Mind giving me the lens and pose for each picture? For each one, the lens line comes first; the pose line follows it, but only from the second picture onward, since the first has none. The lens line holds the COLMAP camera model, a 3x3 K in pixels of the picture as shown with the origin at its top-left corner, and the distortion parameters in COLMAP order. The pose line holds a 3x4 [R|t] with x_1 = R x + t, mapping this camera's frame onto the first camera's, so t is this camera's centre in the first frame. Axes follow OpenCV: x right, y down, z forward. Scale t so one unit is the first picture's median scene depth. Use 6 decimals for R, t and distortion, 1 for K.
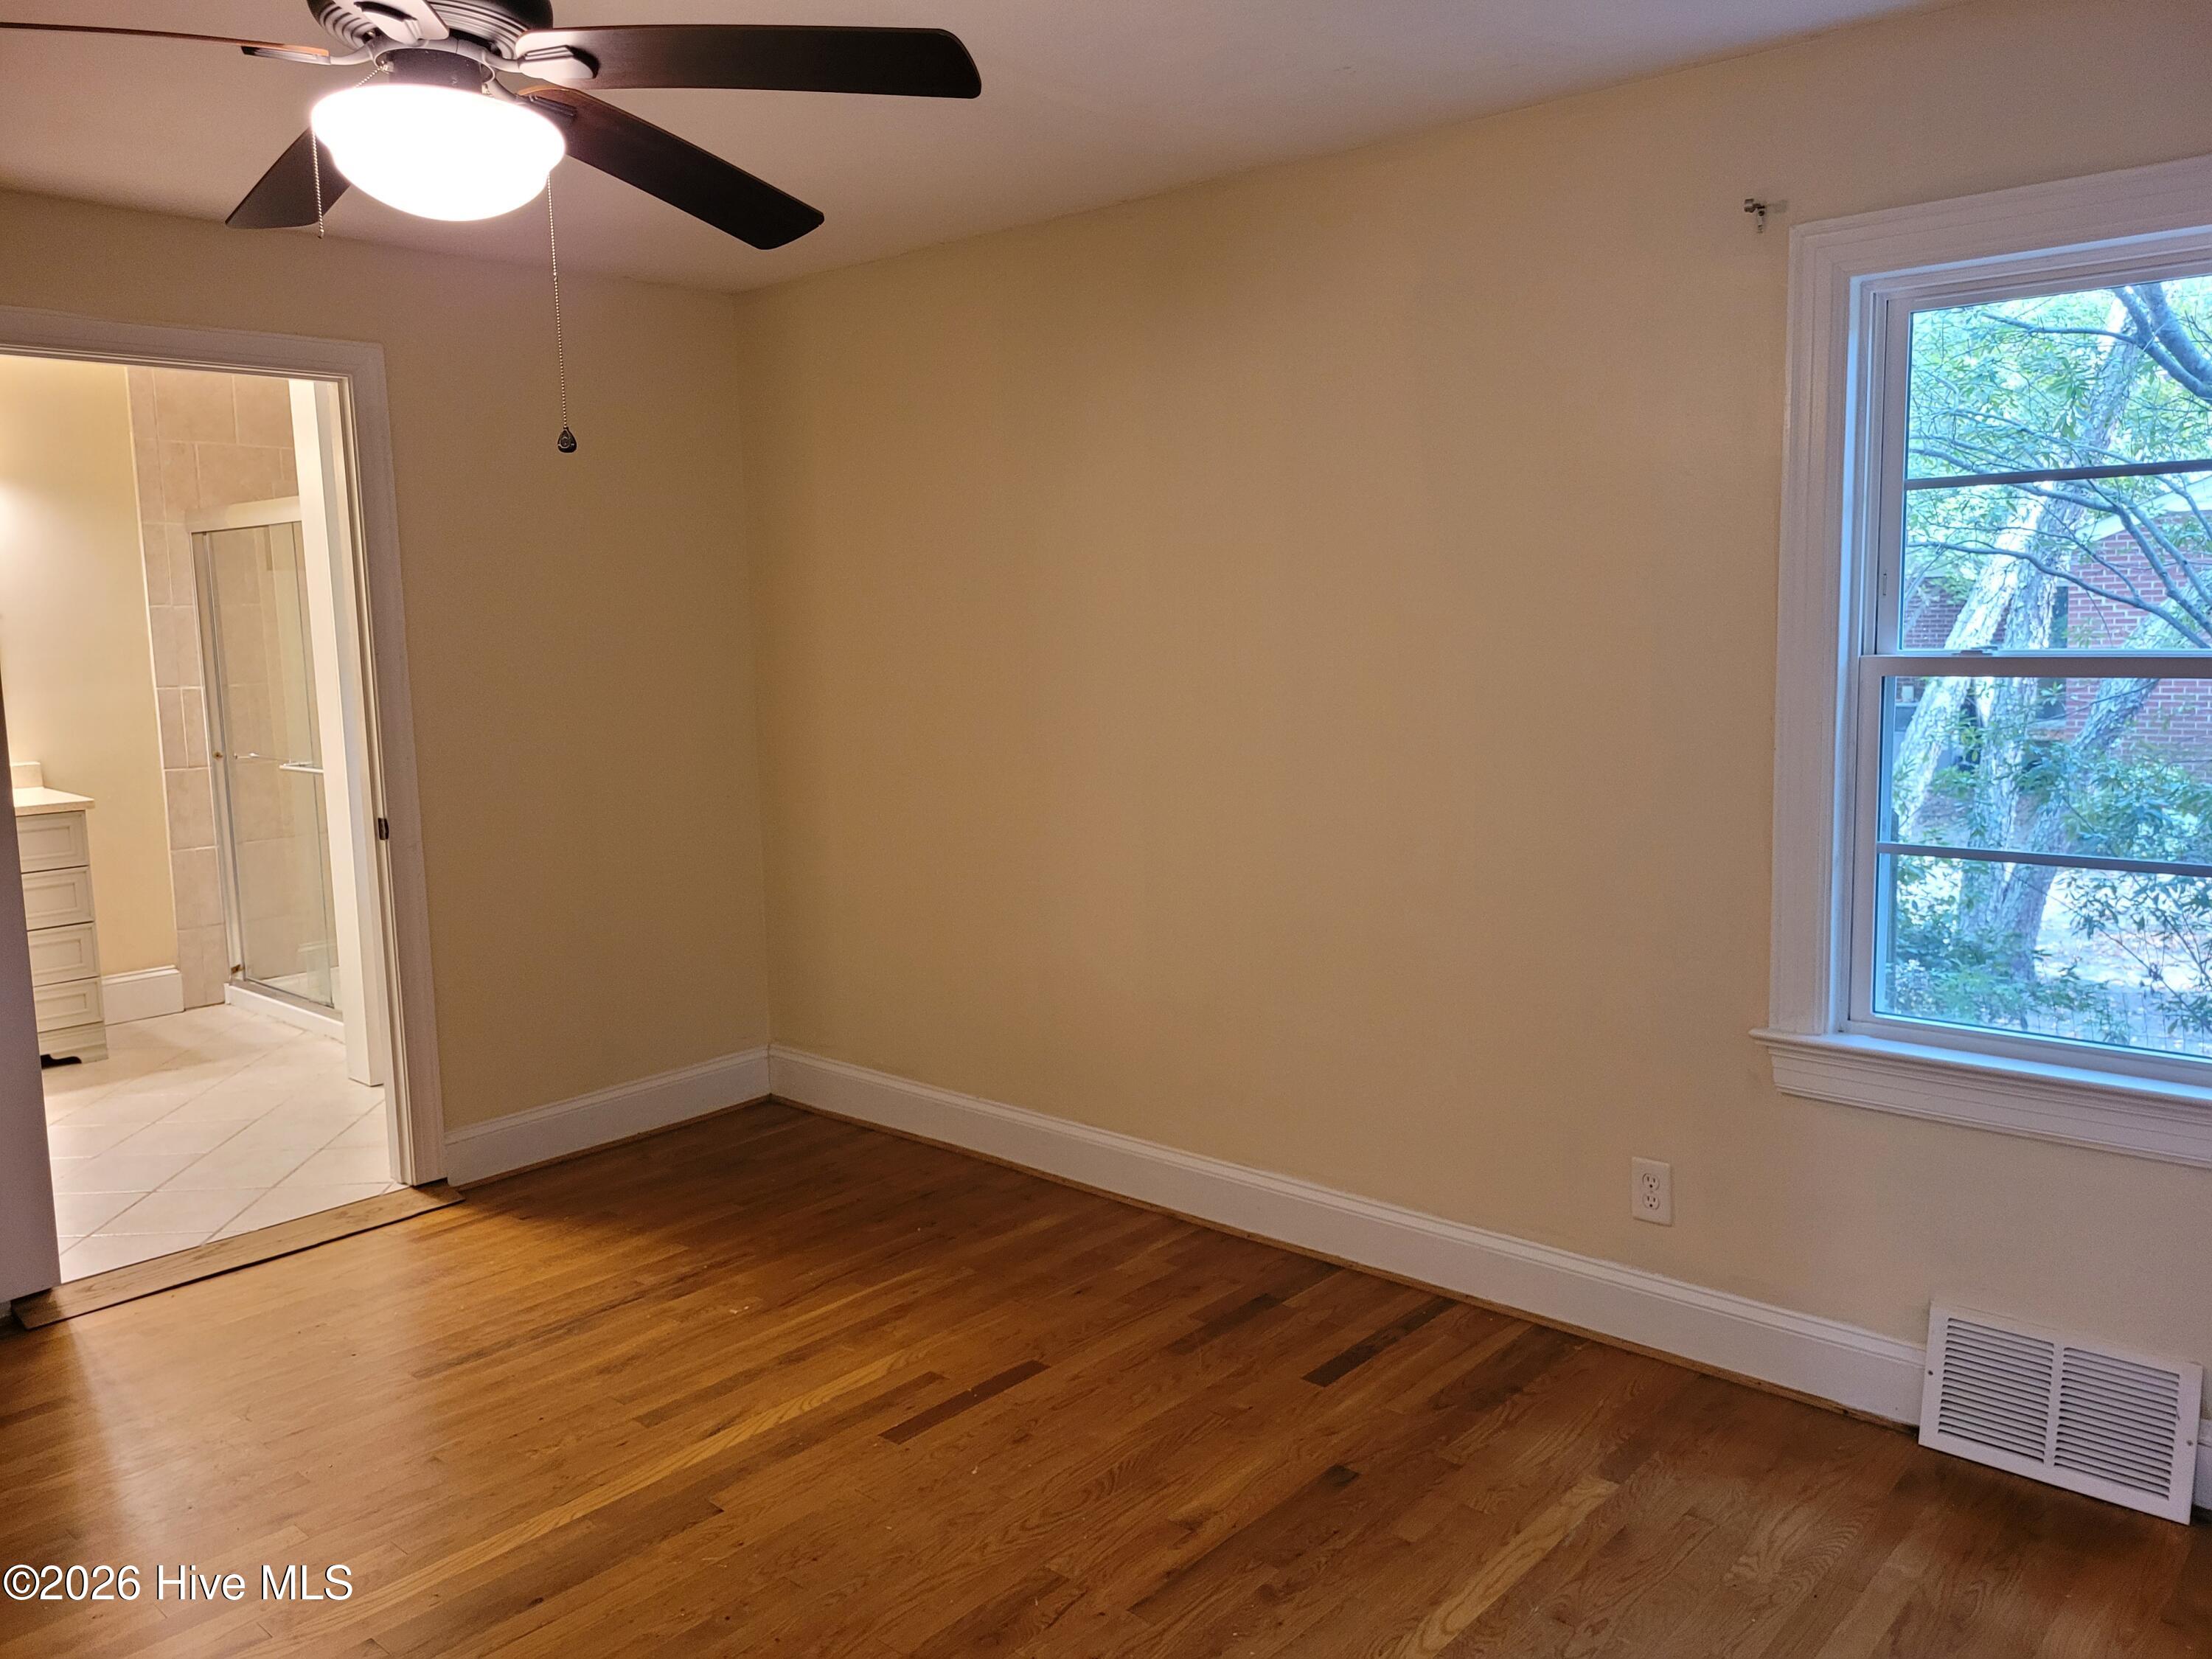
lens RADIAL K [[1657.4, 0, 1115.3], [0, 1657.4, 833.2], [0, 0, 1]] dist [0.047384, -0.021054]
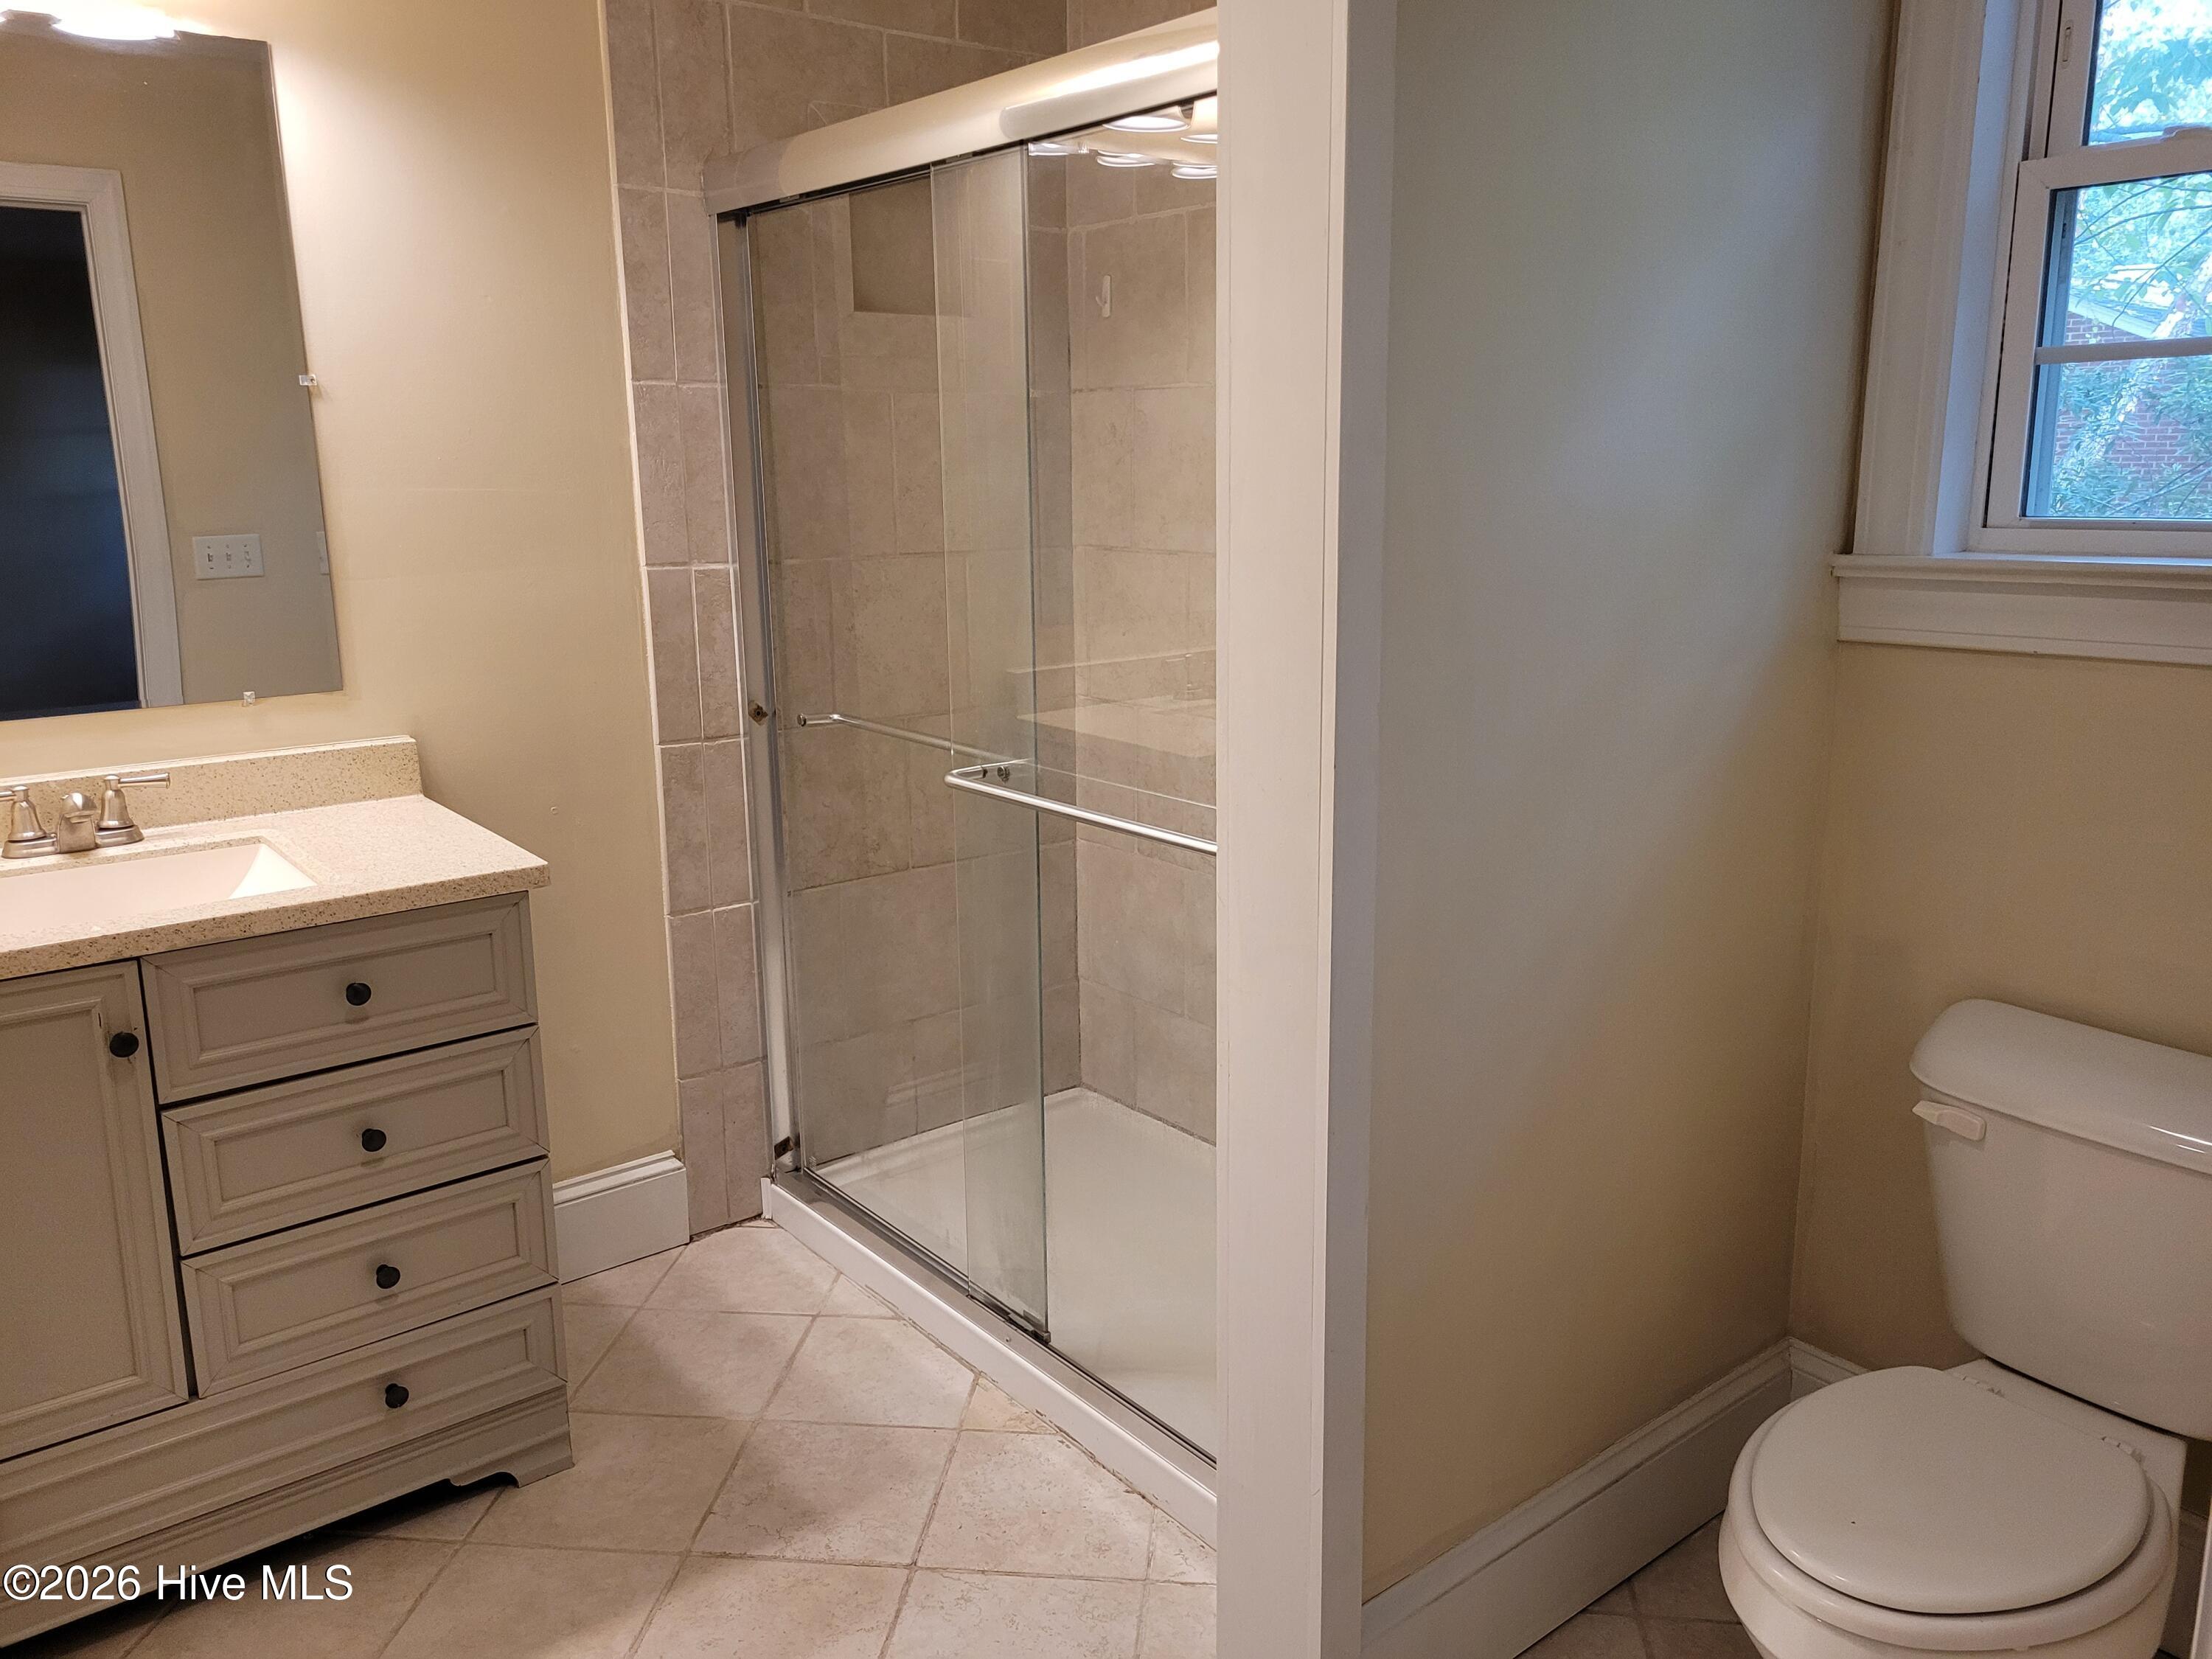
lens RADIAL K [[1657.4, 0, 1097.6], [0, 1657.4, 820.3], [0, 0, 1]] dist [0.047384, -0.021054]
pose [[0.984820, 0.036478, -0.169703, -0.365633], [-0.022427, 0.996214, 0.083987, -0.057784], [0.172124, -0.078906, 0.981910, 0.564480]]
